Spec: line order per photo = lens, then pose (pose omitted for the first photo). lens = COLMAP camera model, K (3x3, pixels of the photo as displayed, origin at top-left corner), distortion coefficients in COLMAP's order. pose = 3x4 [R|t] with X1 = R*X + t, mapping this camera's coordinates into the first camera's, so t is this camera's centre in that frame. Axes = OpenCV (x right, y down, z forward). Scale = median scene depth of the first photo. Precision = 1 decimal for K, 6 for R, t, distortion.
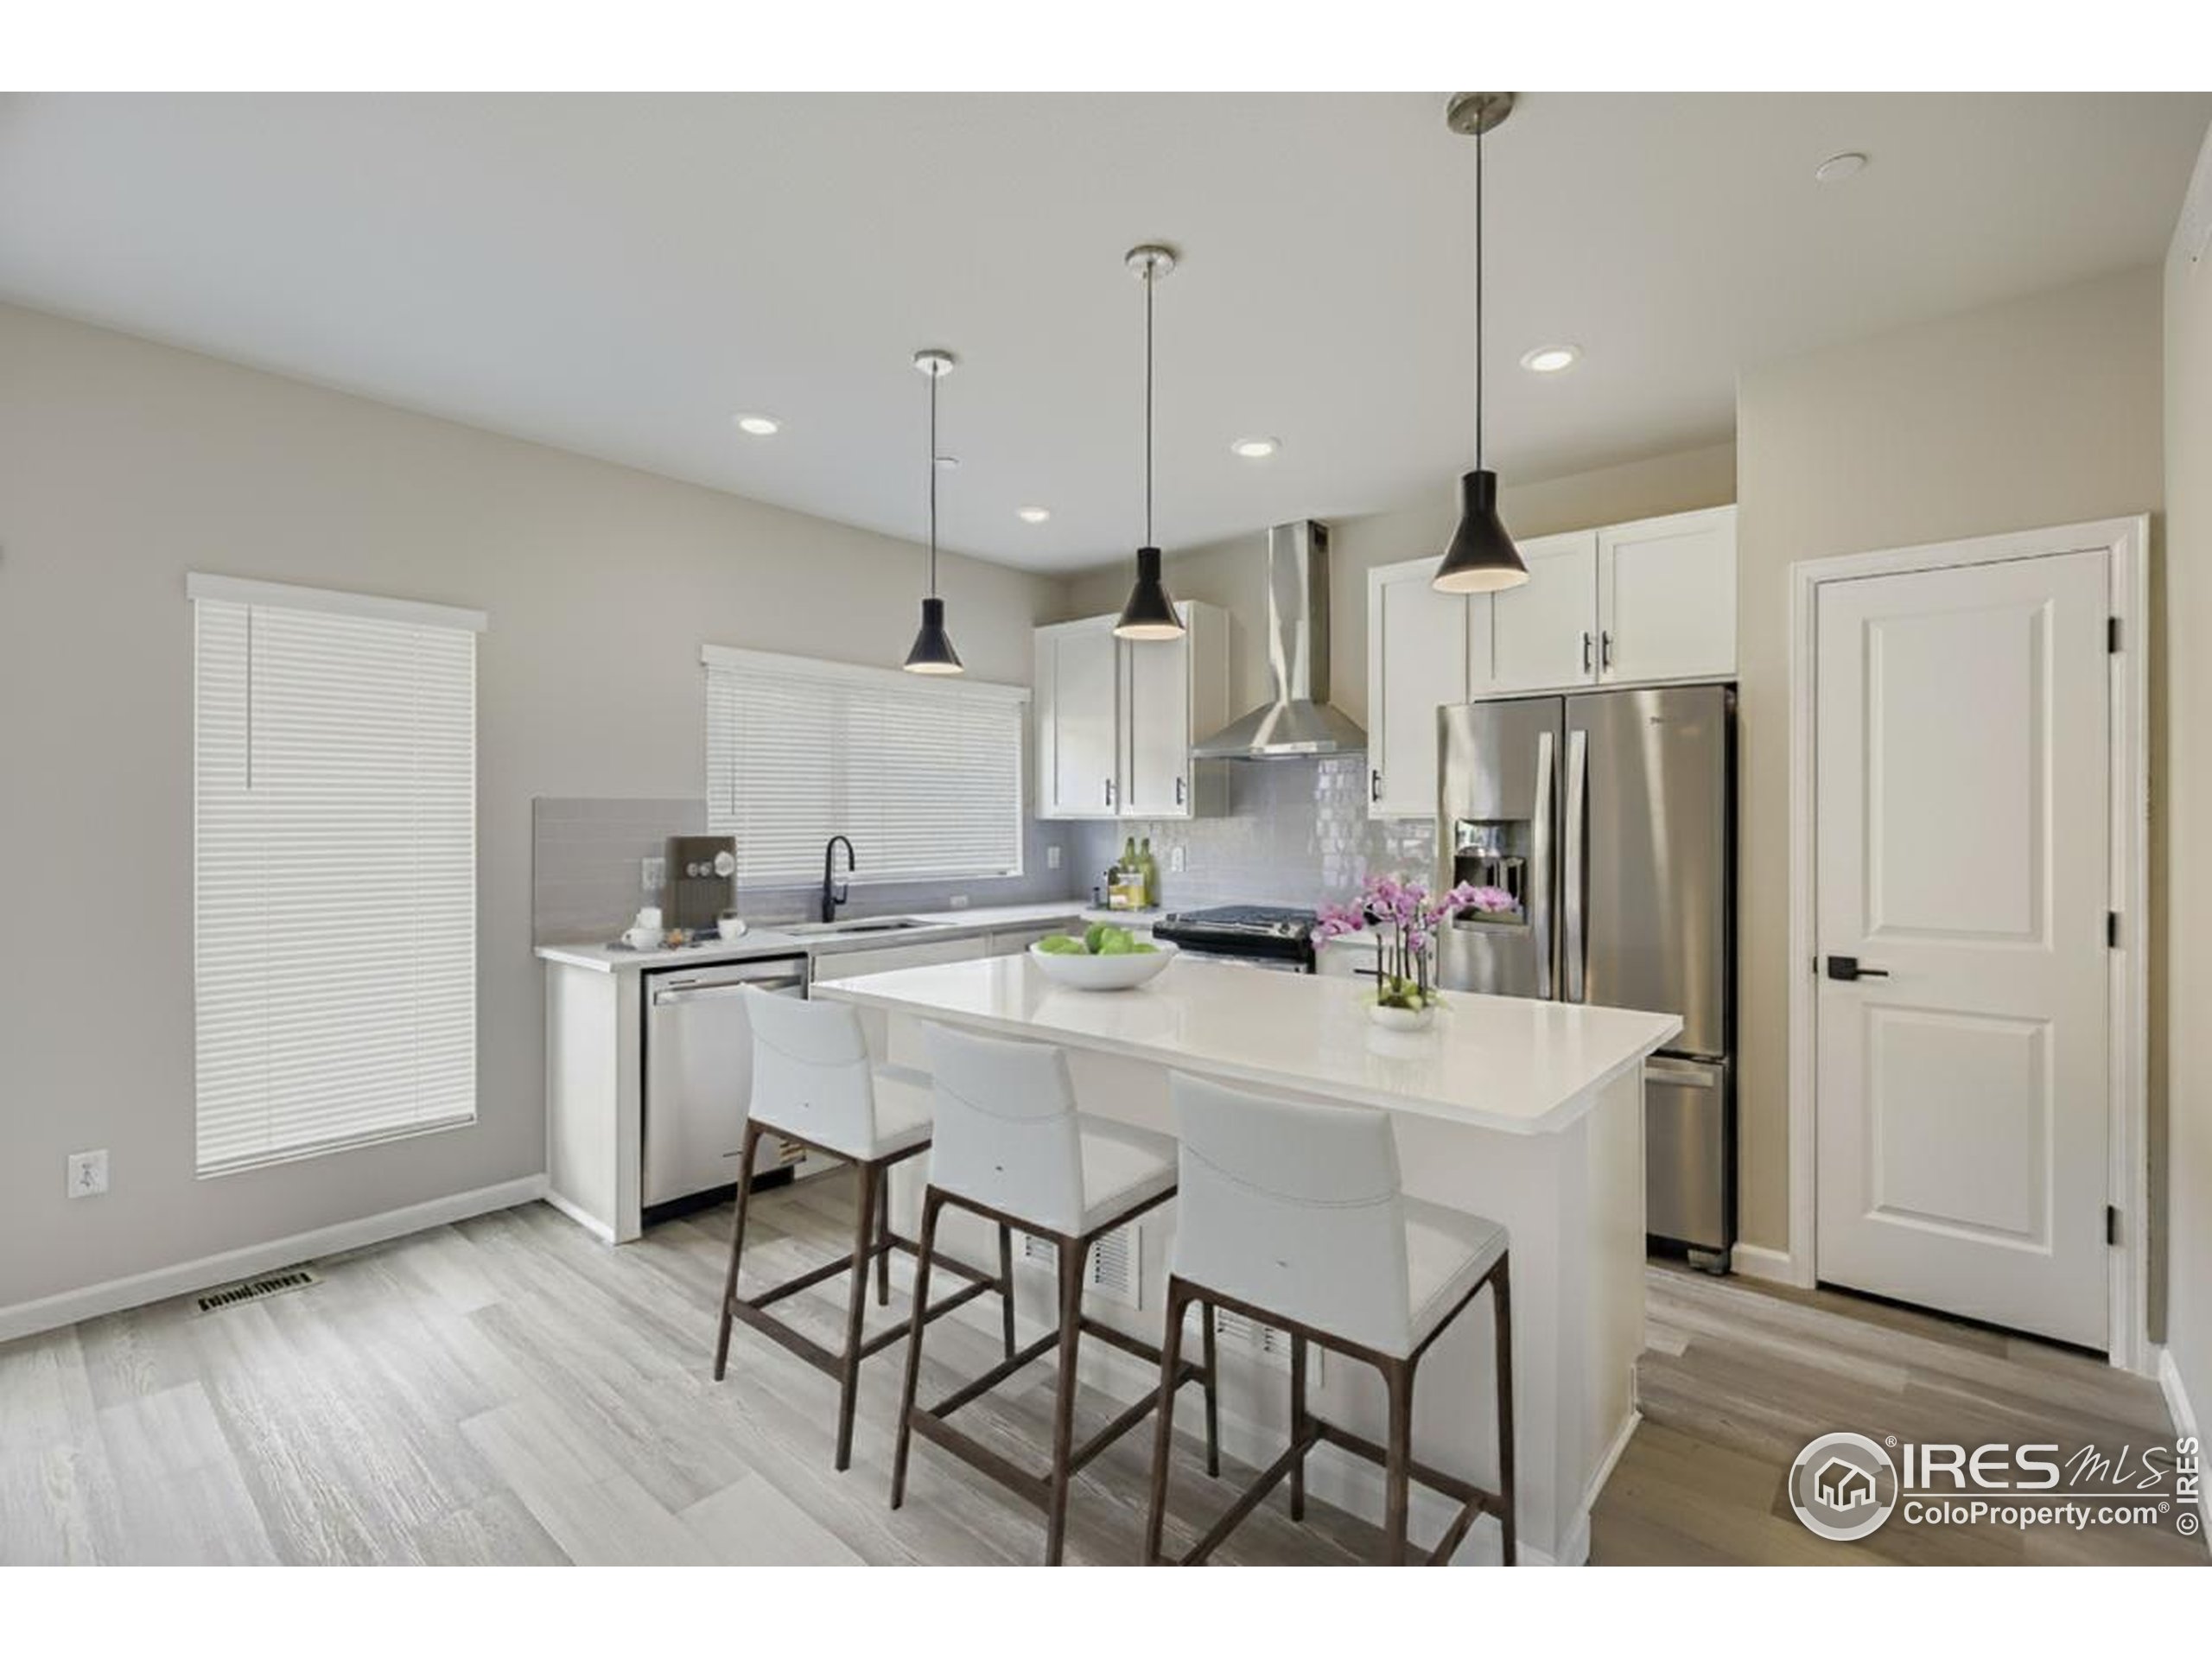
lens RADIAL K [[969.7, 0, 1116.7], [0, 969.7, 817.6], [0, 0, 1]] dist [-0.002337, -0.001278]
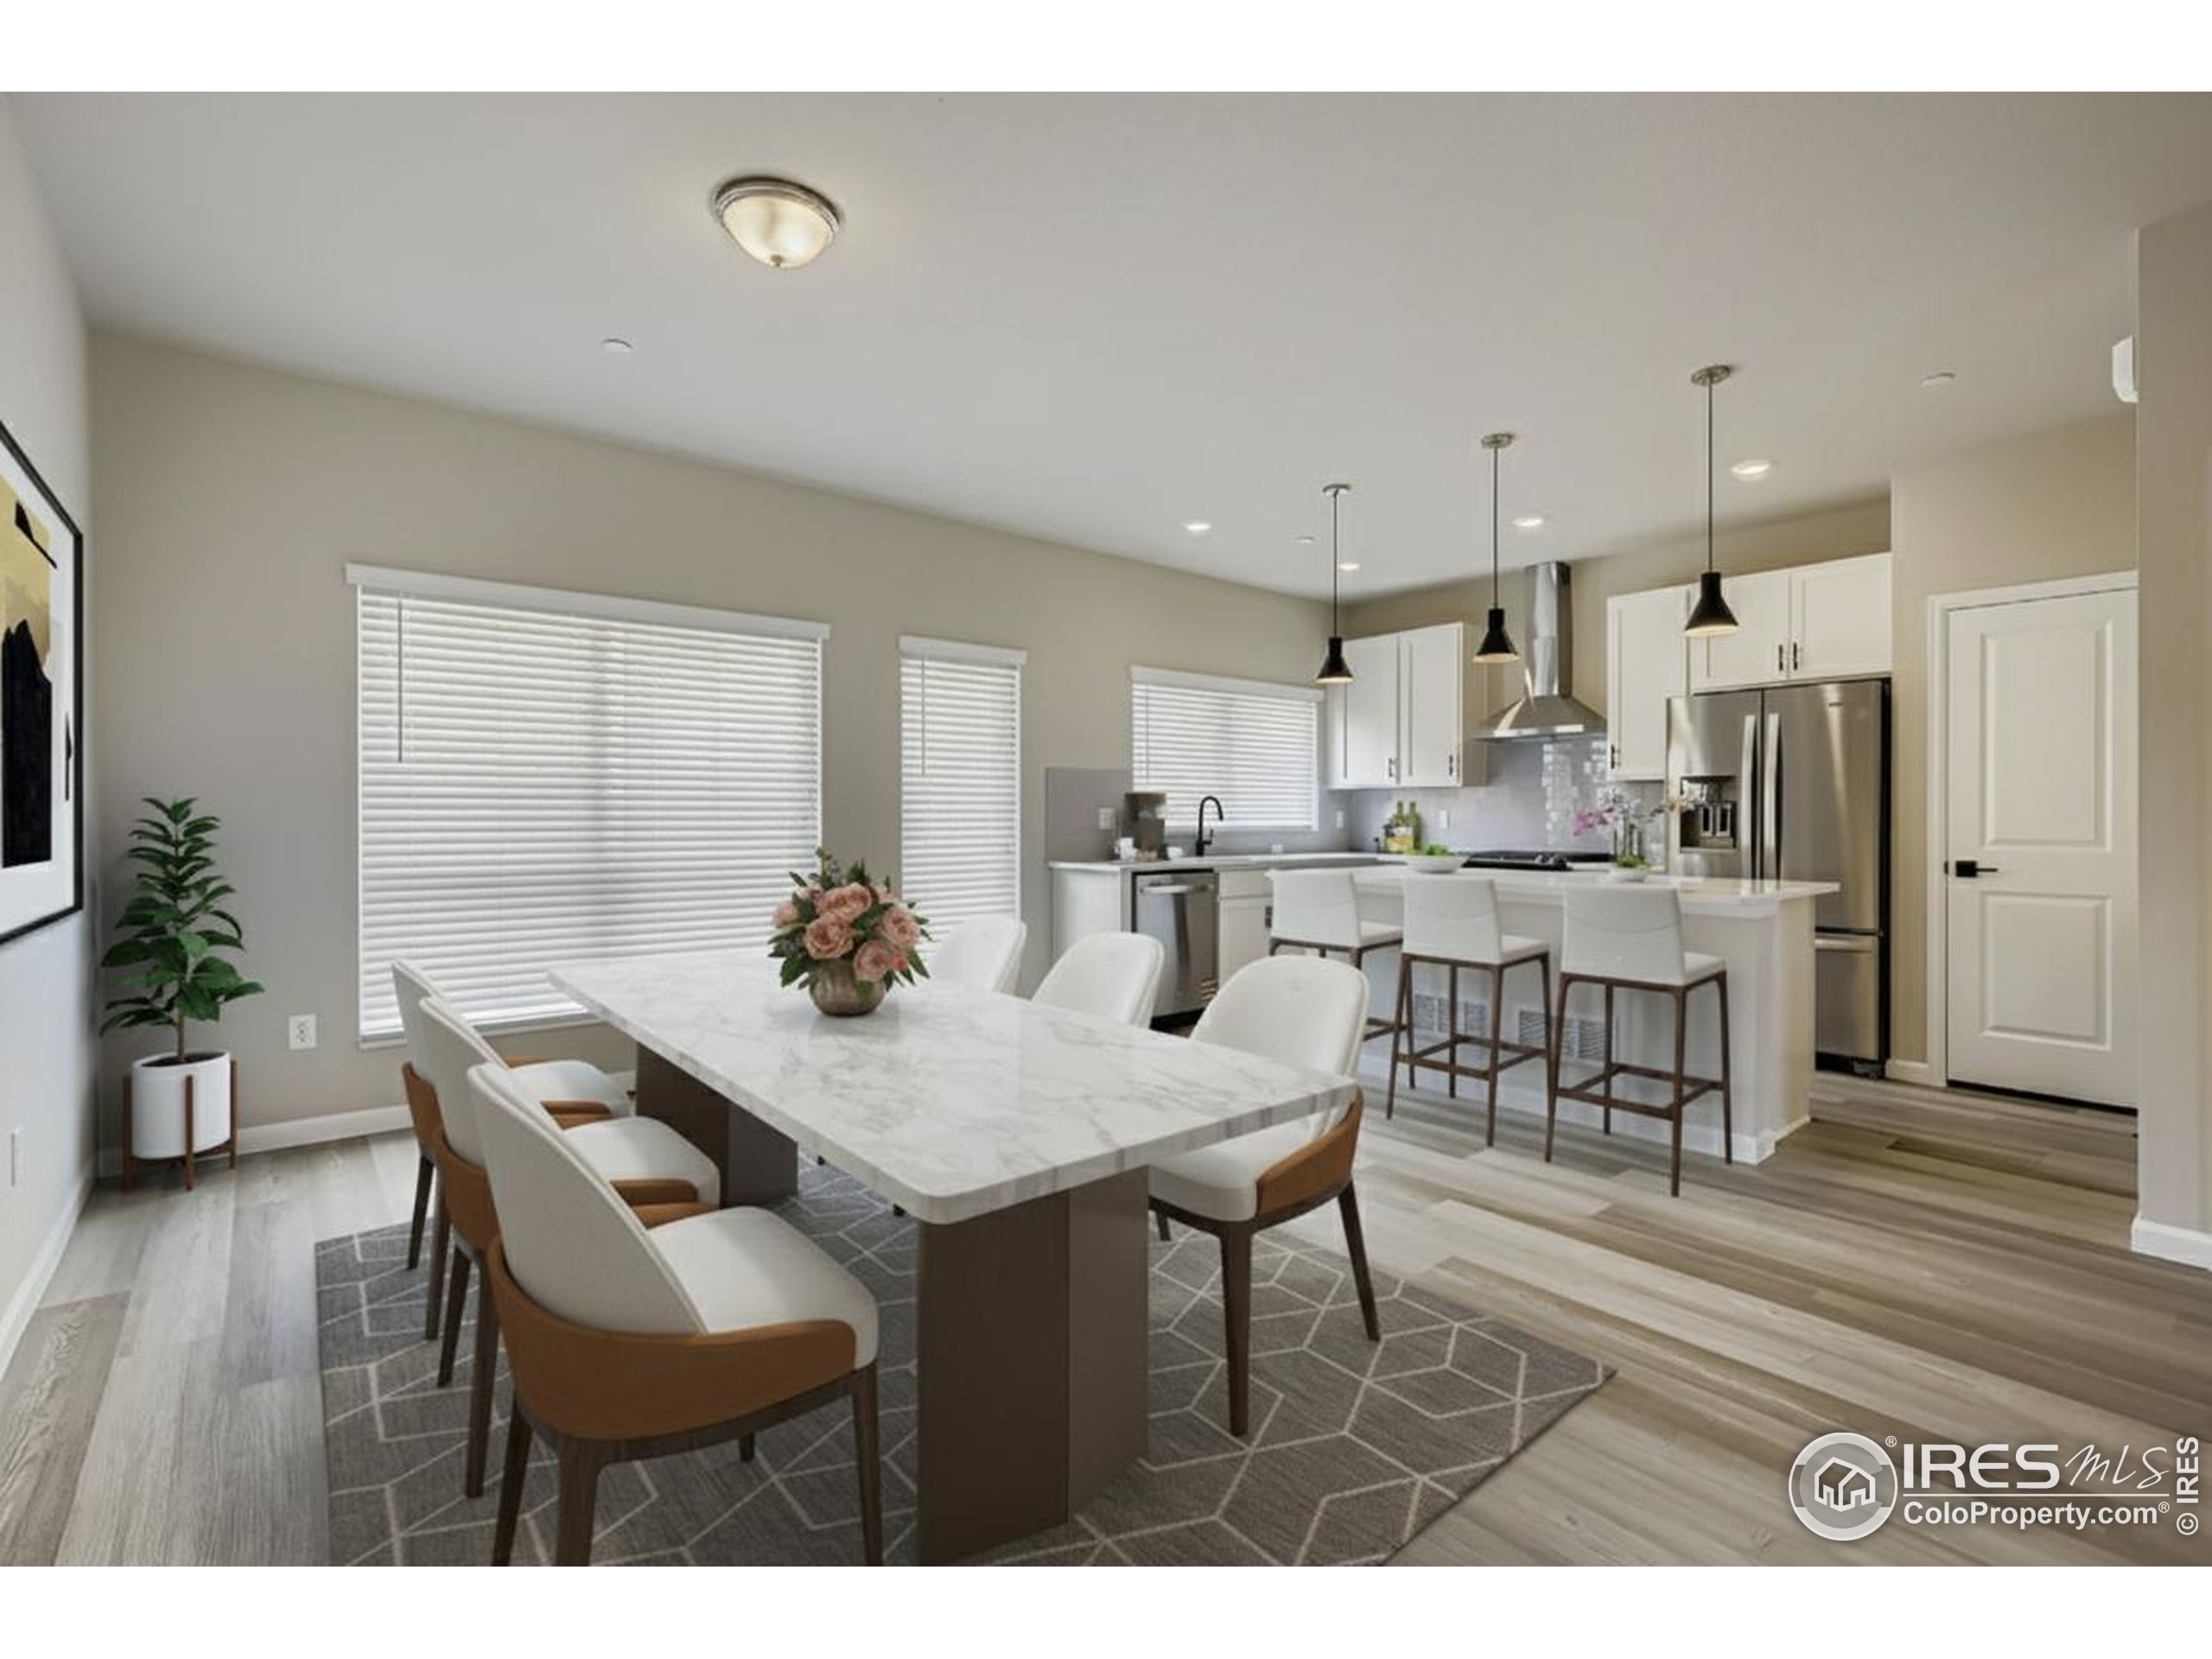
lens RADIAL K [[969.7, 0, 1114.7], [0, 969.7, 819.1], [0, 0, 1]] dist [-0.002337, -0.001278]
pose [[0.986530, 0.000098, -0.163580, -0.233981], [0.000727, 0.999987, 0.004986, 0.055081], [0.163578, -0.005038, 0.986517, -0.533867]]
